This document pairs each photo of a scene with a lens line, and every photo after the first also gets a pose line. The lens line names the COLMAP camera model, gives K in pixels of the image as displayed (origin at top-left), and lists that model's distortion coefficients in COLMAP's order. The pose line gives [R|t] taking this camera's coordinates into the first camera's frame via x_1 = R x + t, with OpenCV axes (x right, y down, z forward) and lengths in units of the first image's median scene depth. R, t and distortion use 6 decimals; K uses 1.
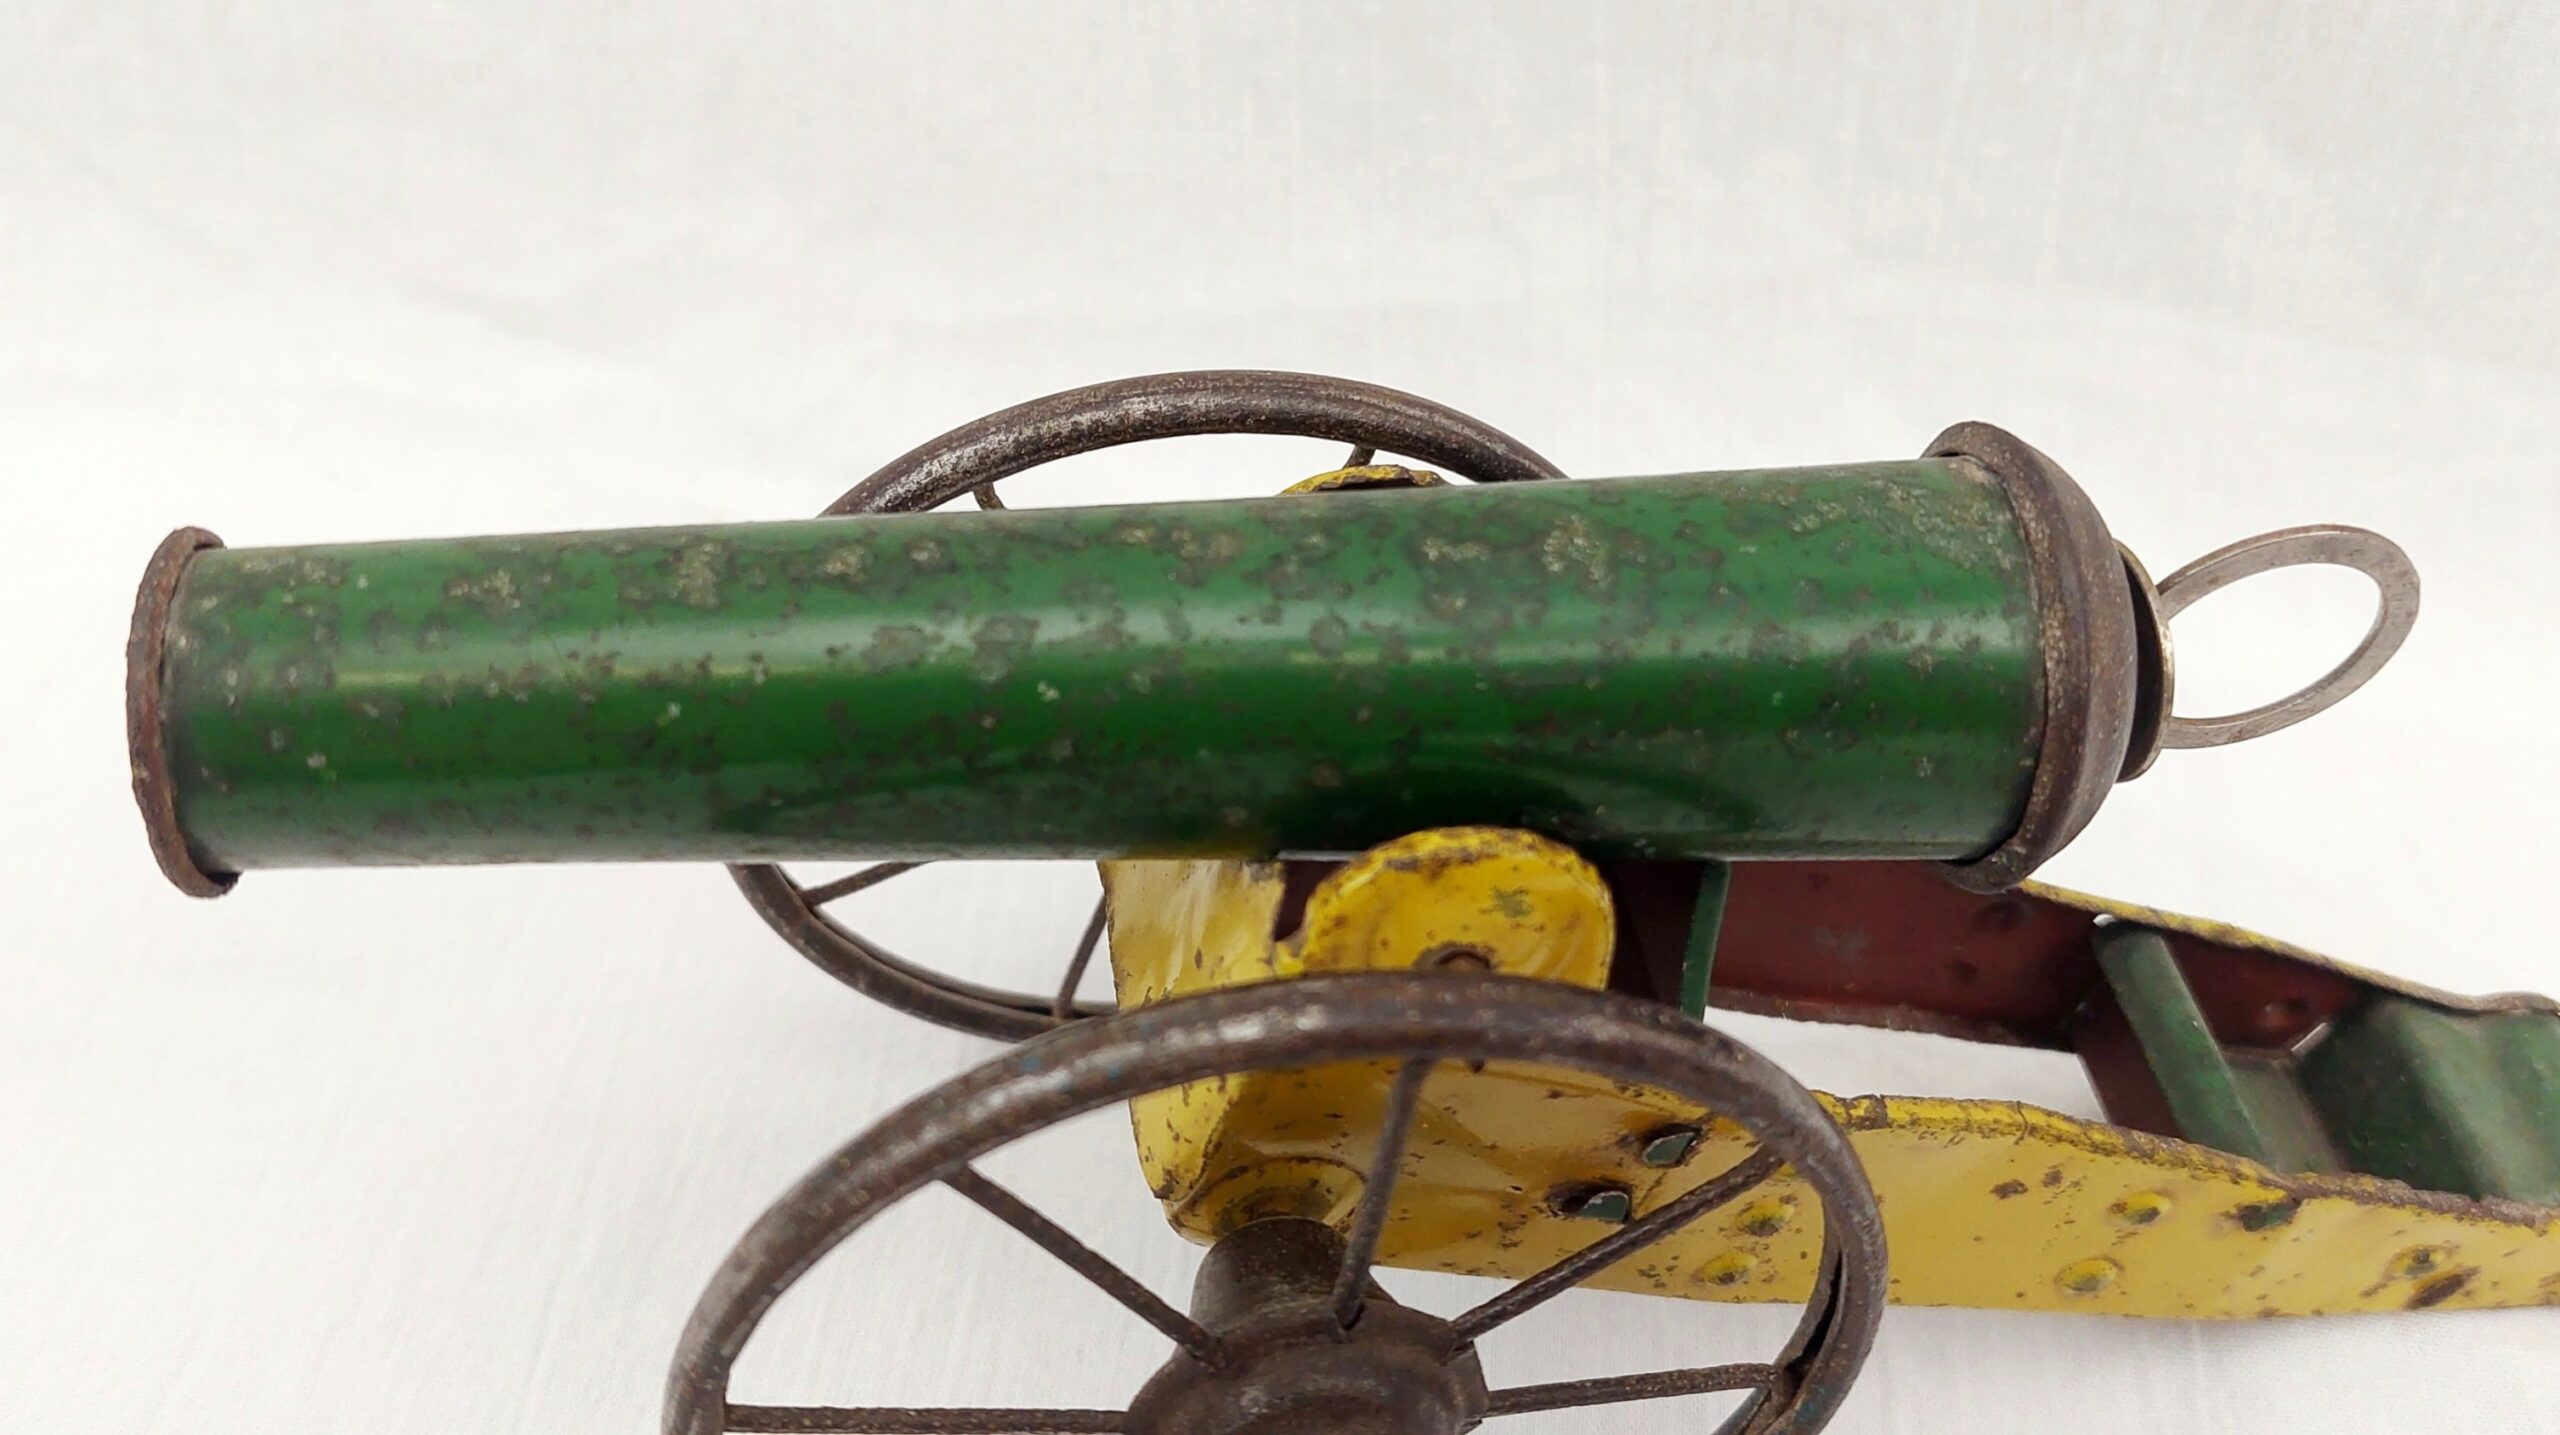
lens RADIAL K [[1920.9, 0, 1257.3], [0, 1920.9, 734.2], [0, 0, 1]] dist [0.030640, -0.047415]
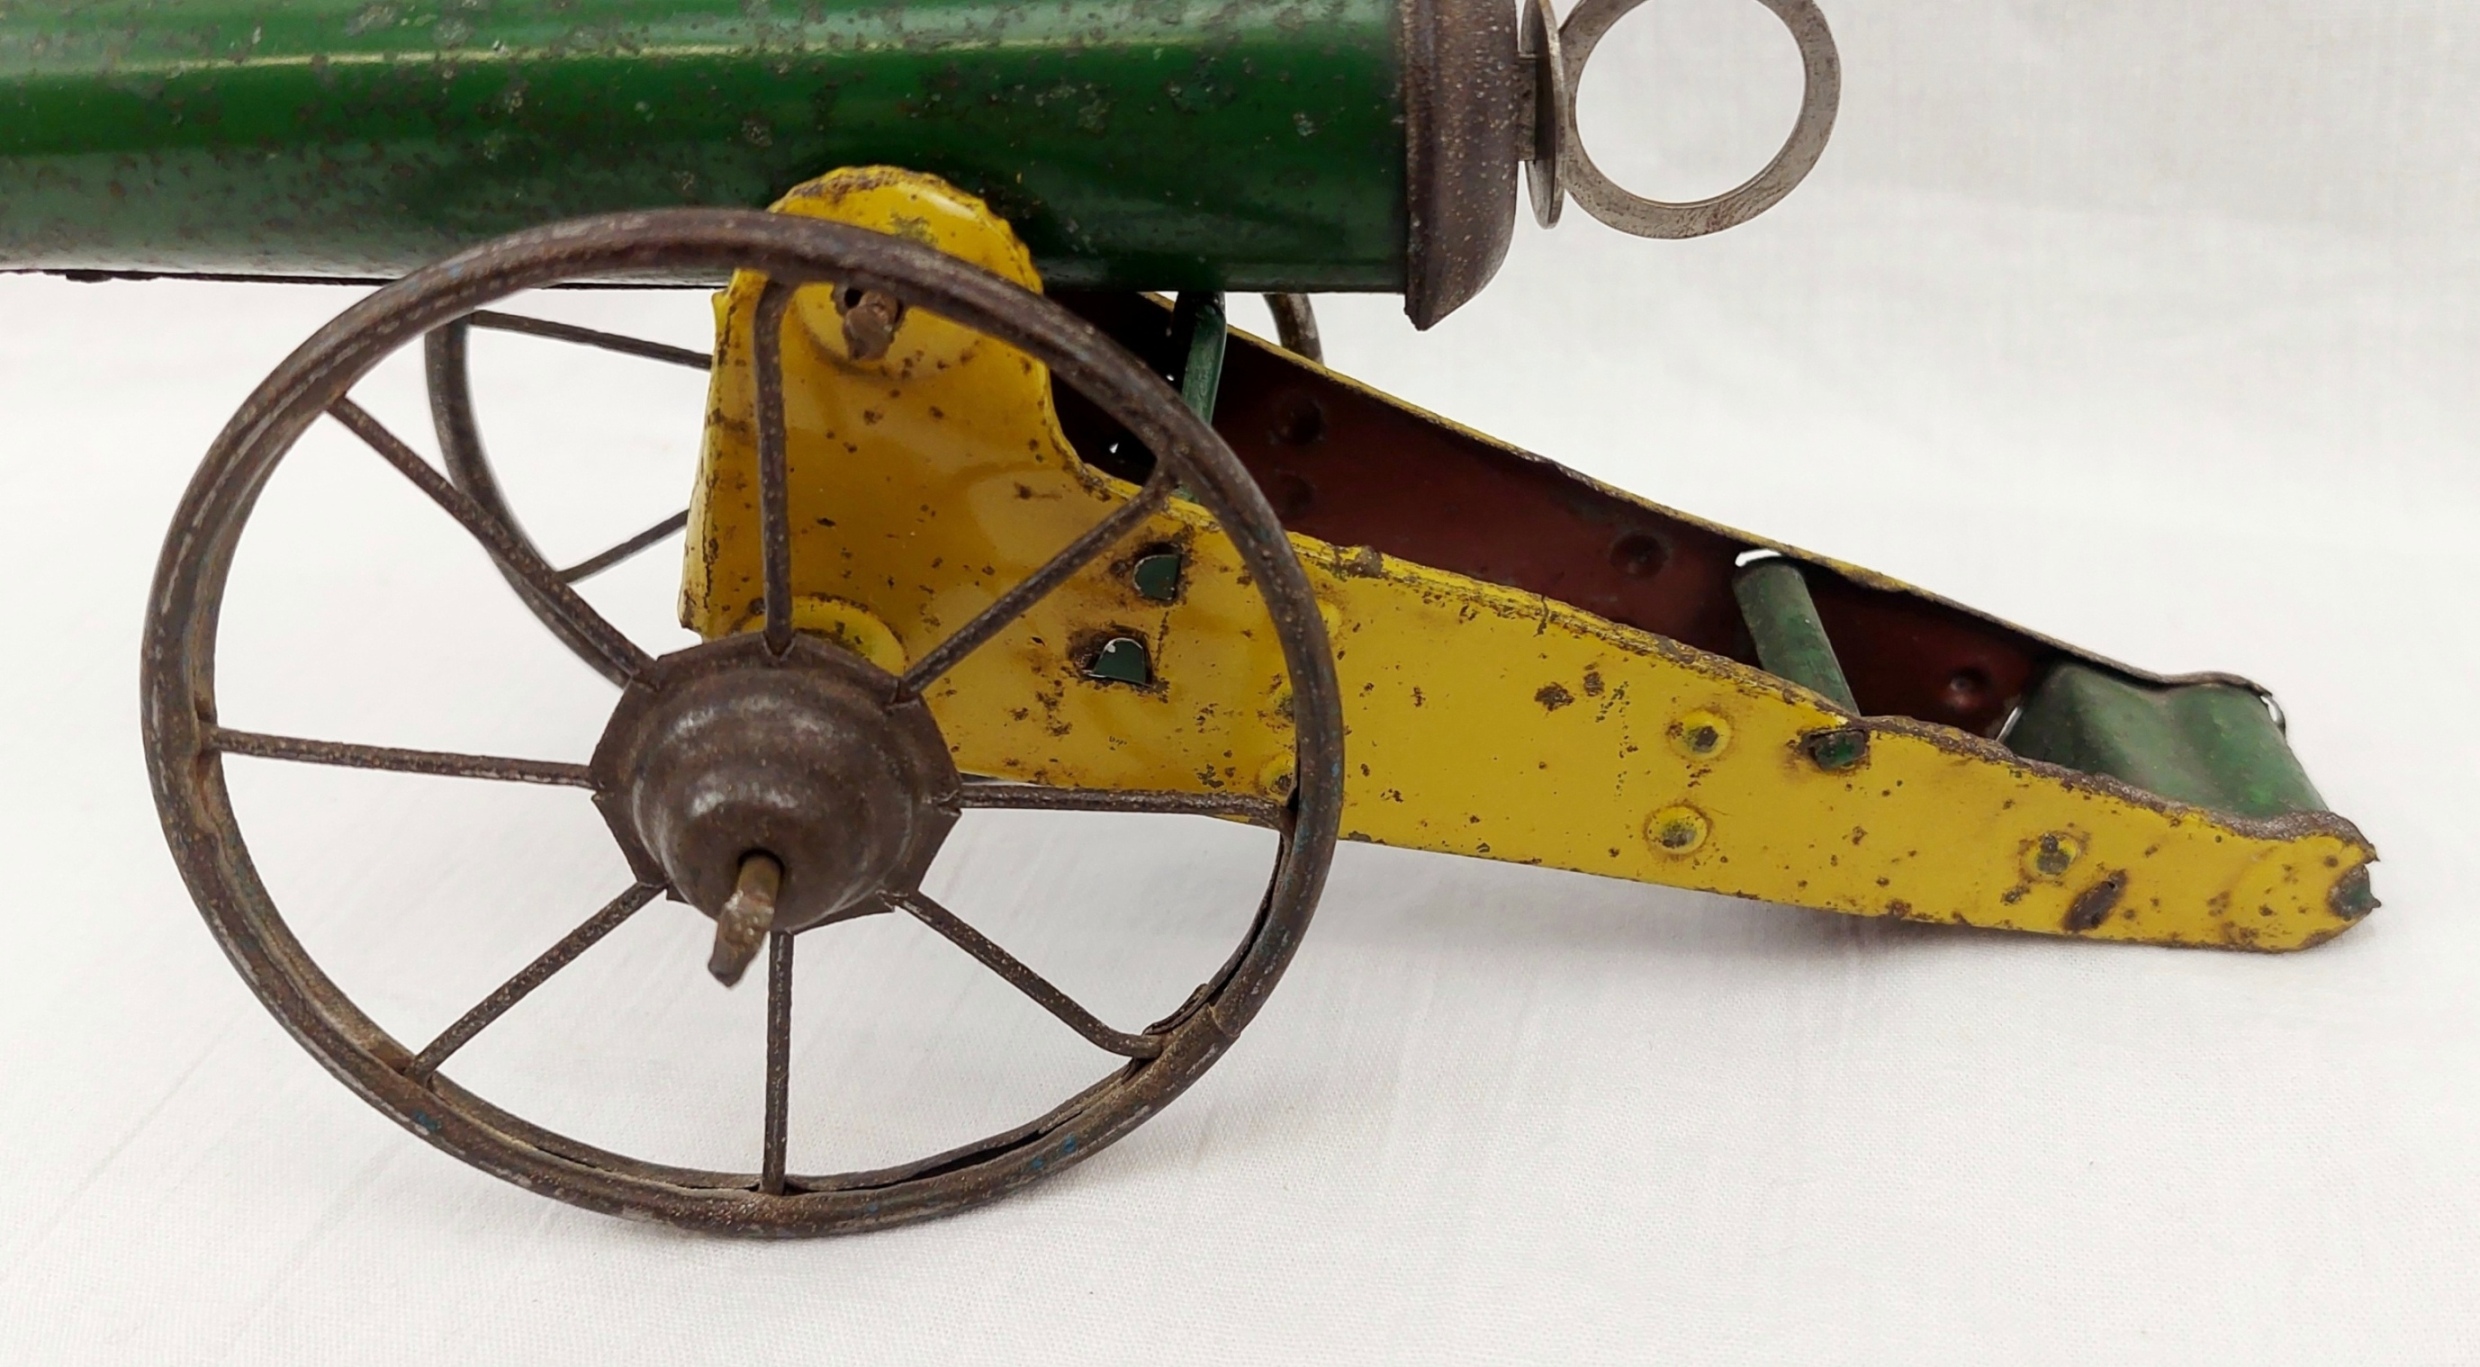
lens RADIAL K [[1822.2, 0, 1278.8], [0, 1822.2, 643.7], [0, 0, 1]] dist [0.046758, -0.056054]
pose [[0.996236, -0.007840, -0.086332, 0.320010], [-0.008518, 0.982230, -0.187490, 0.382368], [0.086268, 0.187520, 0.978465, 0.028057]]
